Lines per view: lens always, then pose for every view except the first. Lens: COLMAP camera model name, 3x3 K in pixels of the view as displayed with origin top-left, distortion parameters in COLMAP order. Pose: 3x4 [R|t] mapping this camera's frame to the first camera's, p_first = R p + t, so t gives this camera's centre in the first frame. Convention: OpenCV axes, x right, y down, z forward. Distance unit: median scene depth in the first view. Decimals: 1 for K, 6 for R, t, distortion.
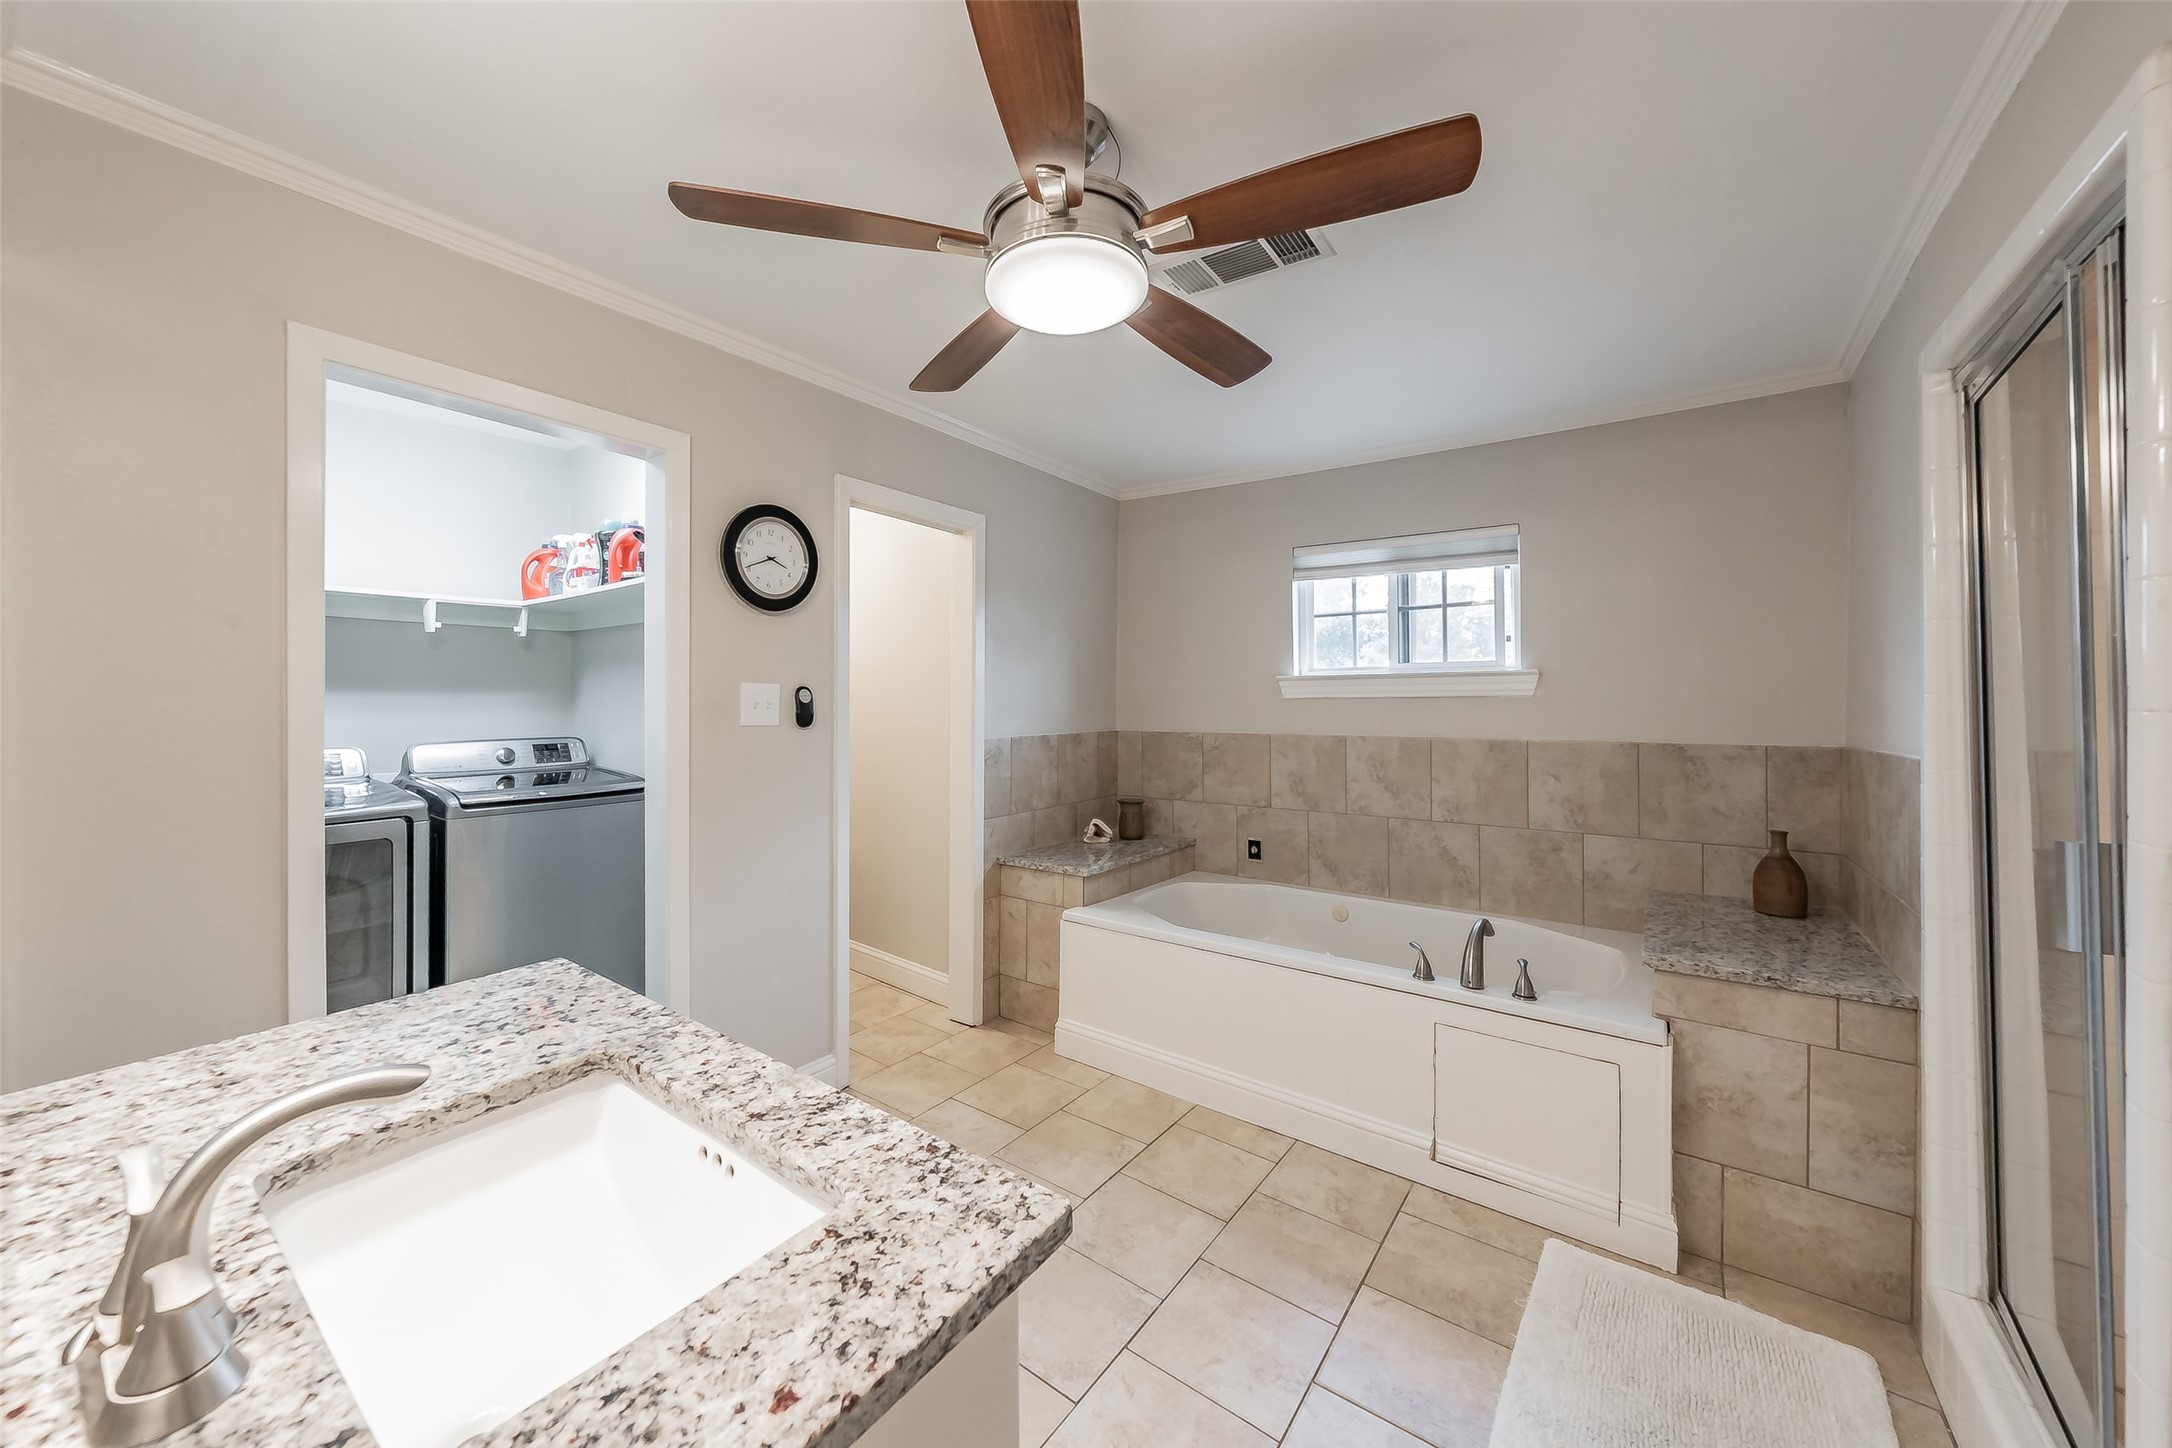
lens RADIAL K [[796.0, 0, 1061.3], [0, 796.0, 698.4], [0, 0, 1]] dist [-0.001096, 0.000136]
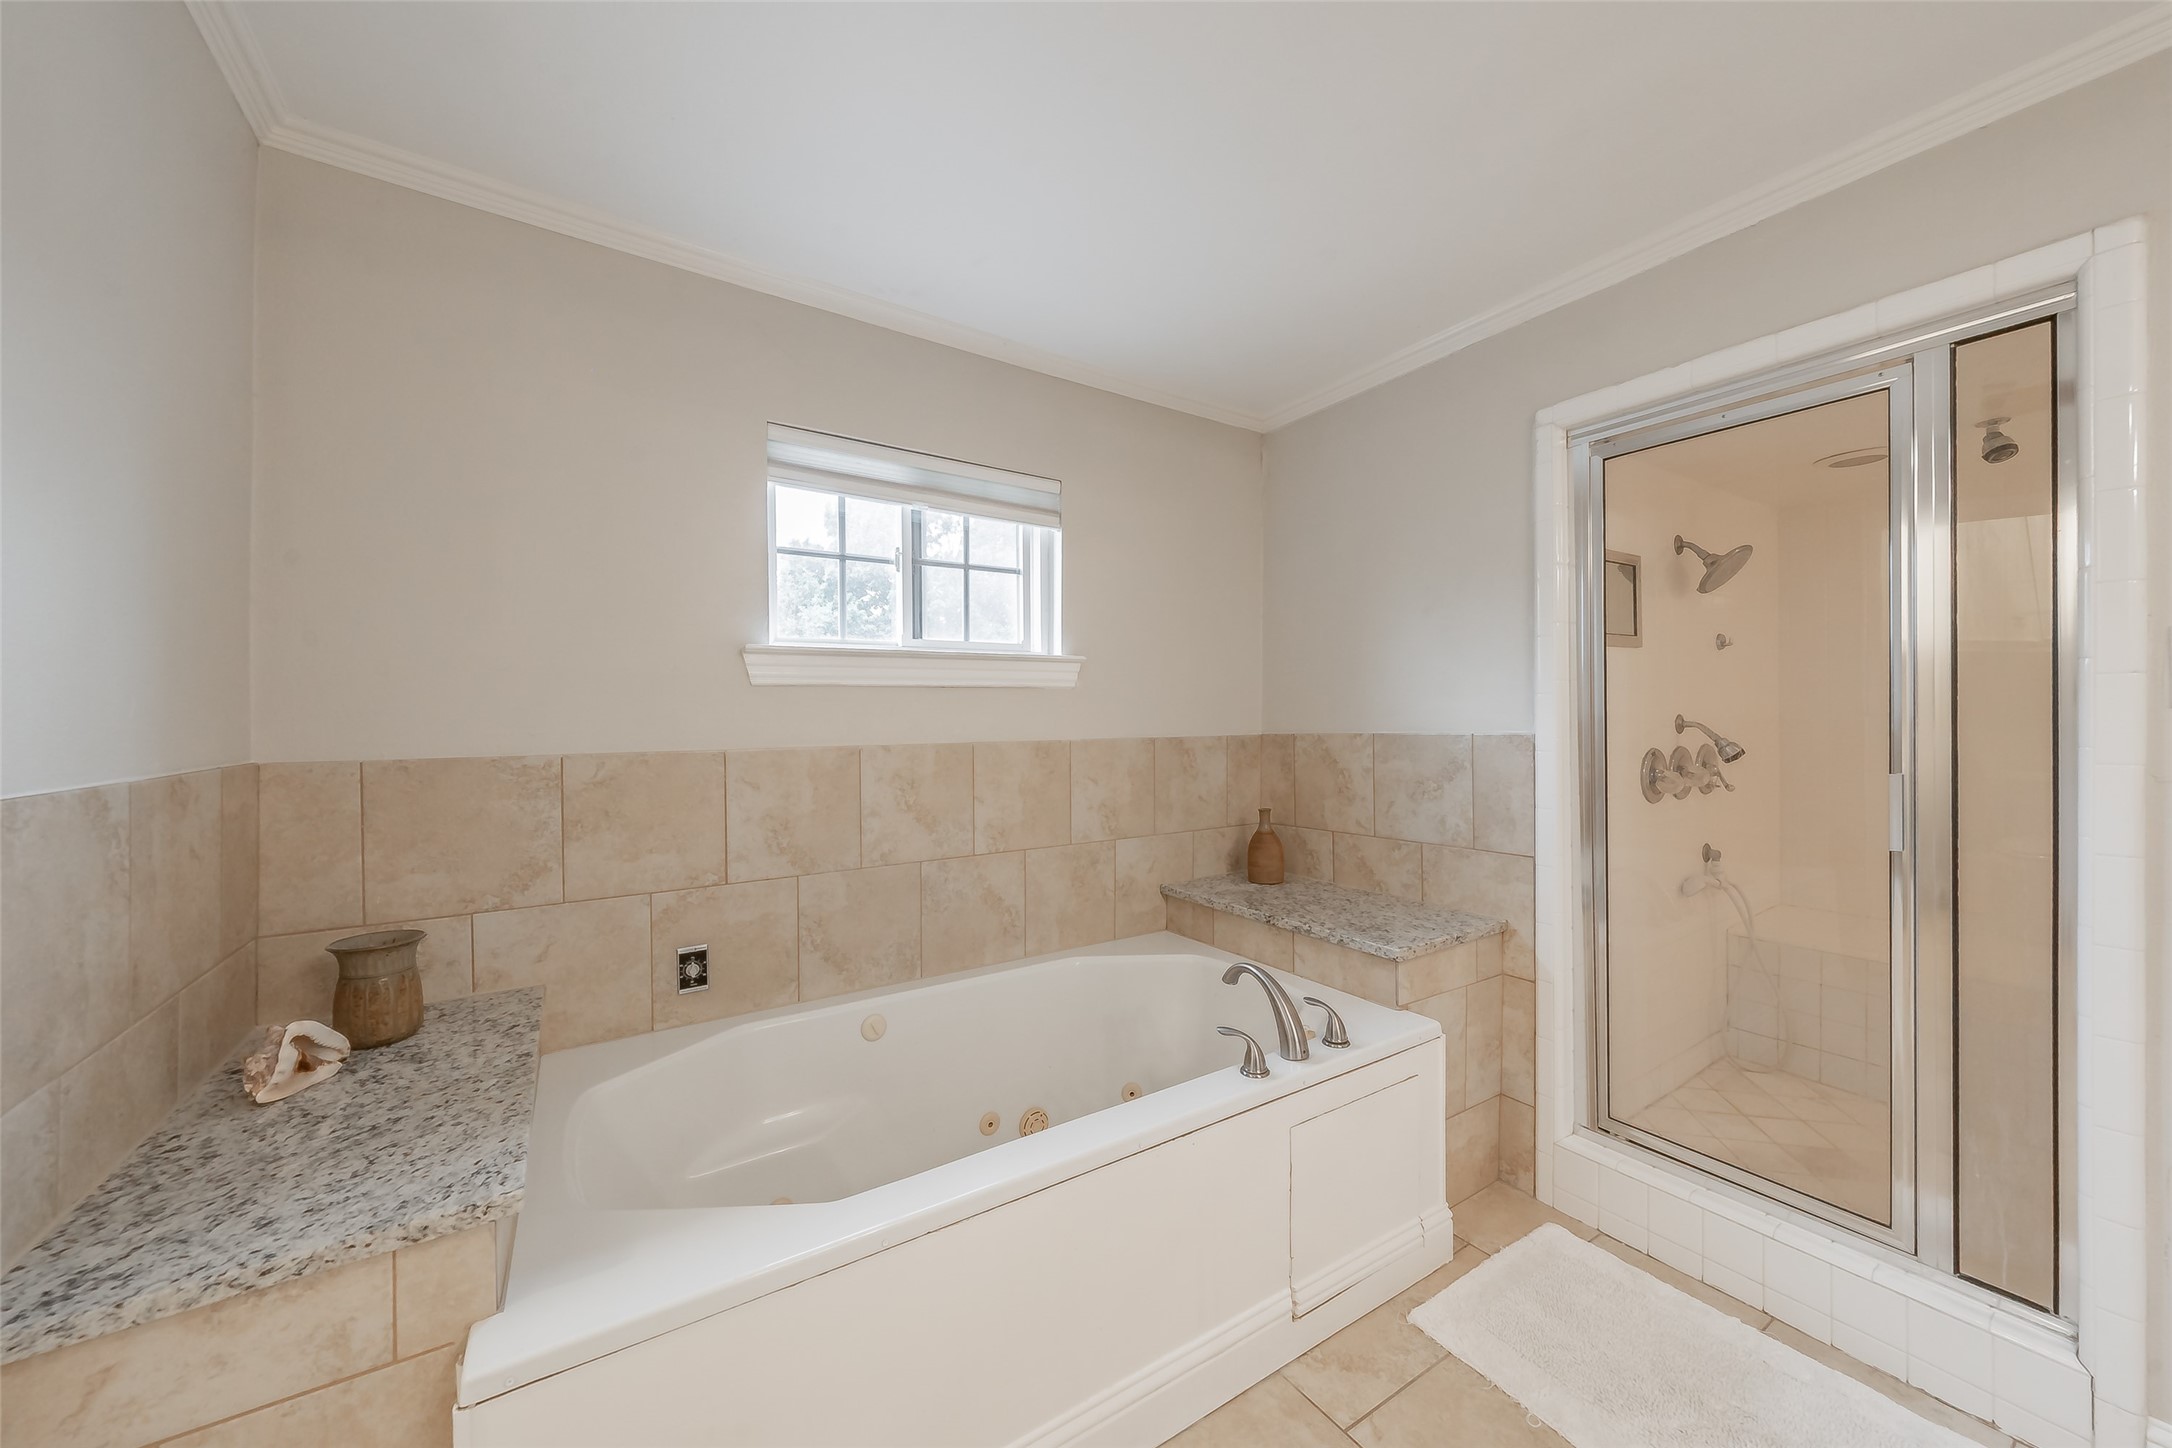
lens RADIAL K [[780.8, 0, 1086.0], [0, 780.8, 724.0], [0, 0, 1]] dist [-0.001394, -0.000193]
pose [[0.338658, -0.010375, 0.940852, -0.183177], [0.003616, 0.999946, 0.009725, 0.026534], [-0.940903, 0.000109, 0.338677, 0.678756]]
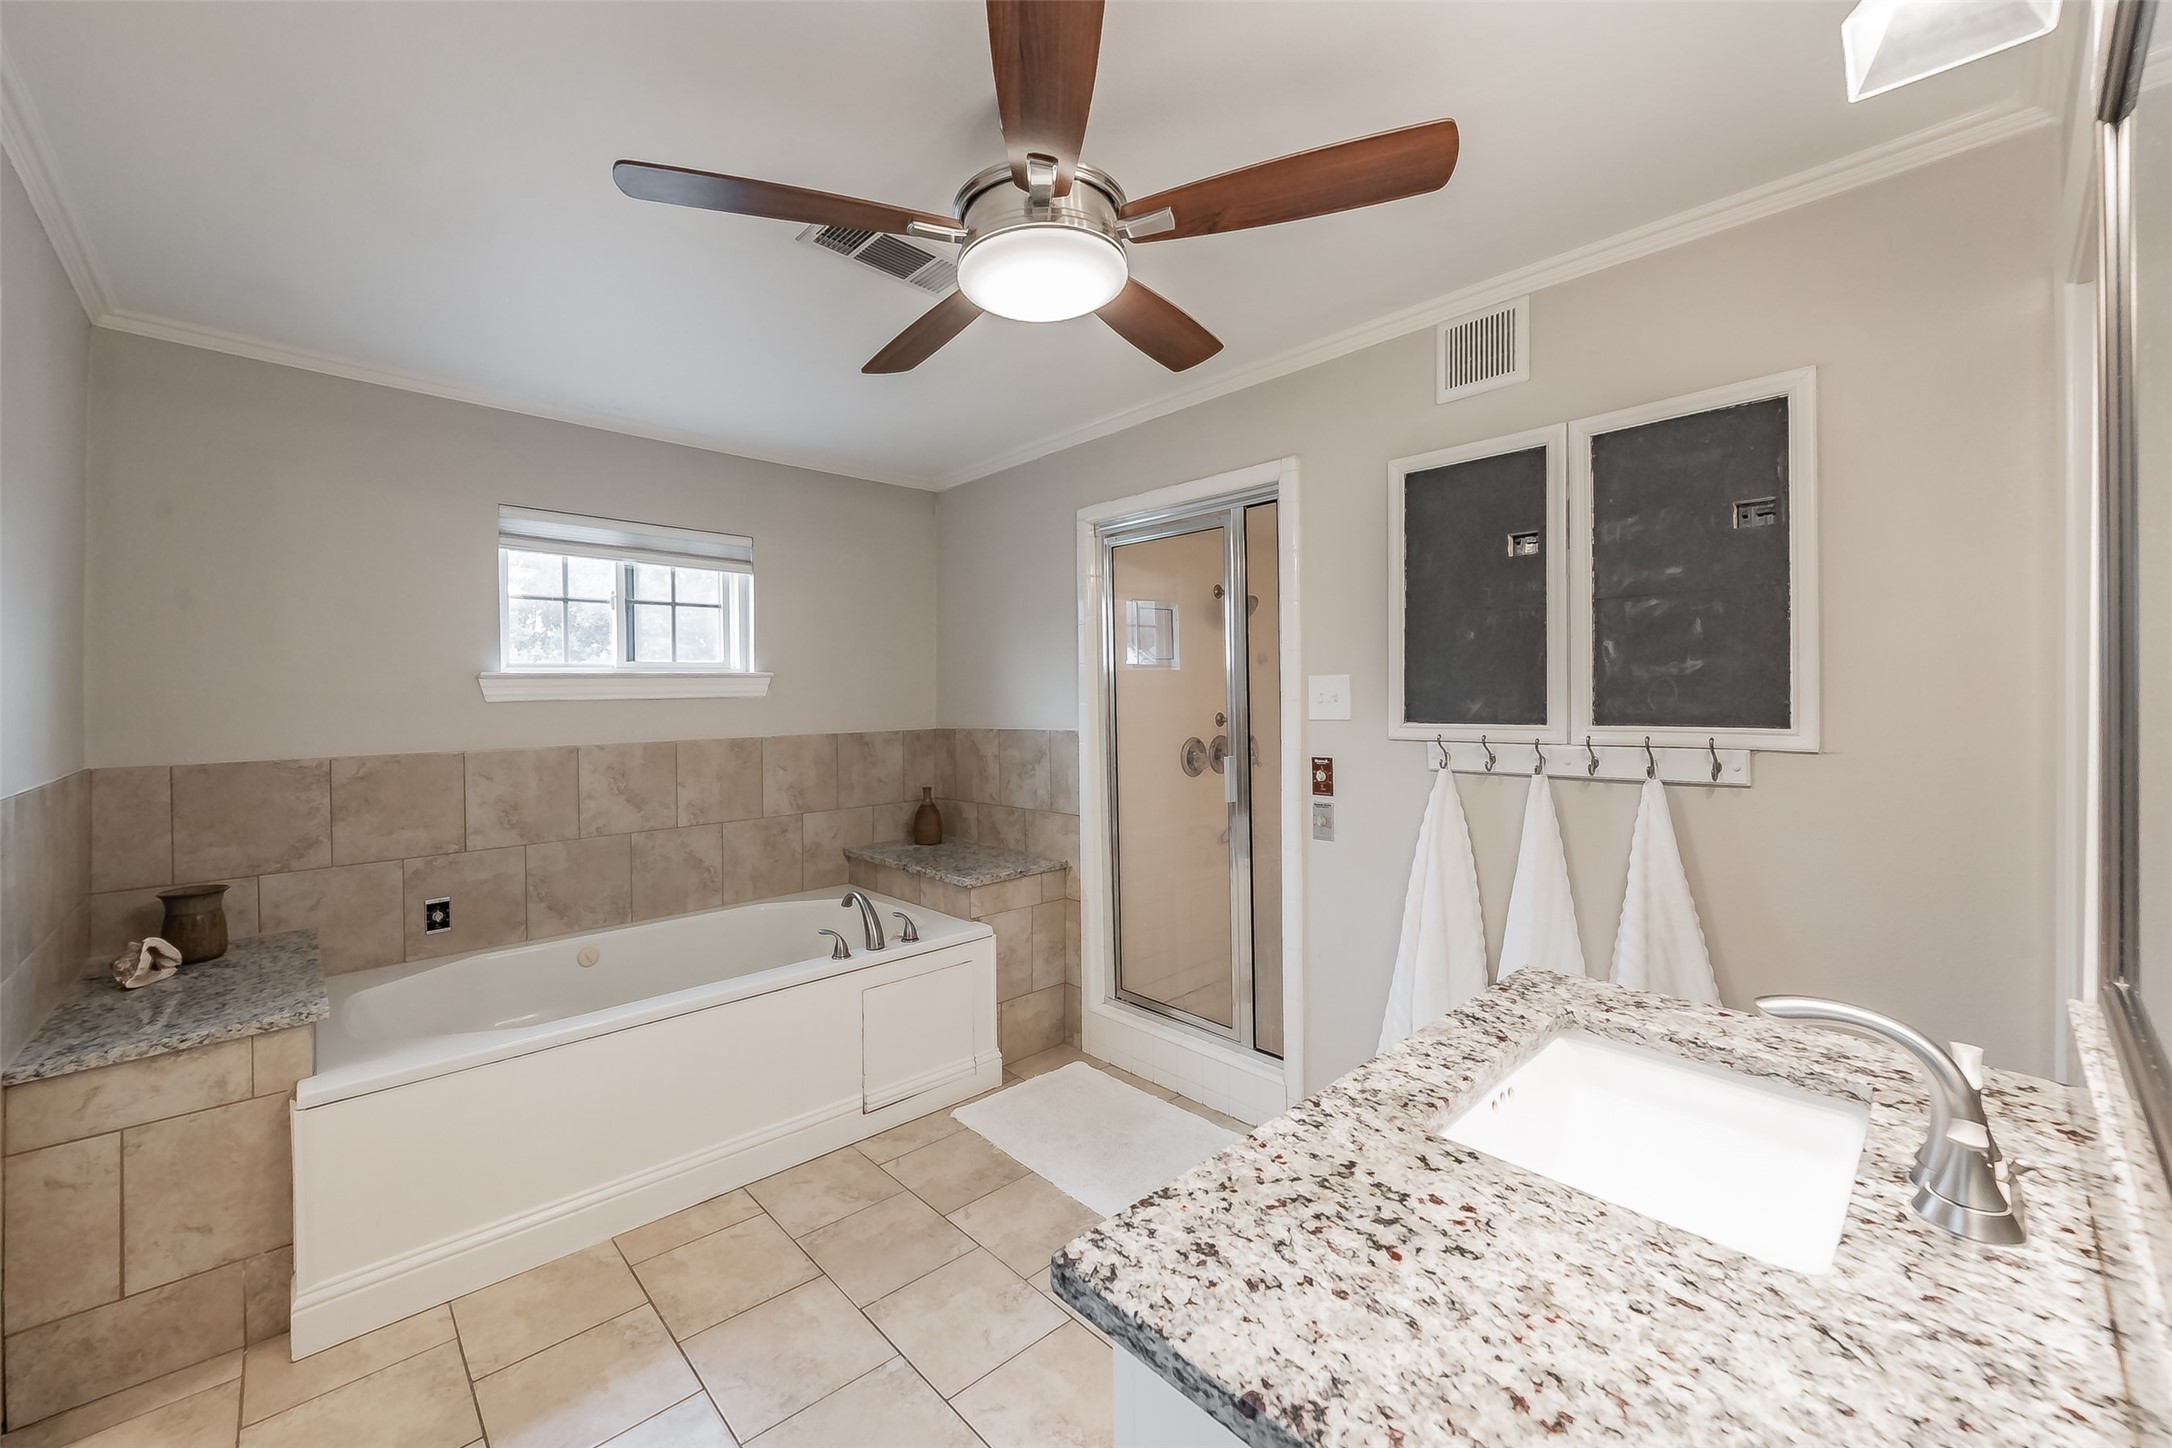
lens RADIAL K [[842.4, 0, 1062.4], [0, 842.4, 696.9], [0, 0, 1]] dist [-0.001970, -0.000156]
pose [[0.178701, -0.006330, 0.983883, -0.463864], [0.008155, 0.999954, 0.004952, -0.005032], [-0.983870, 0.007139, 0.178745, 0.371848]]
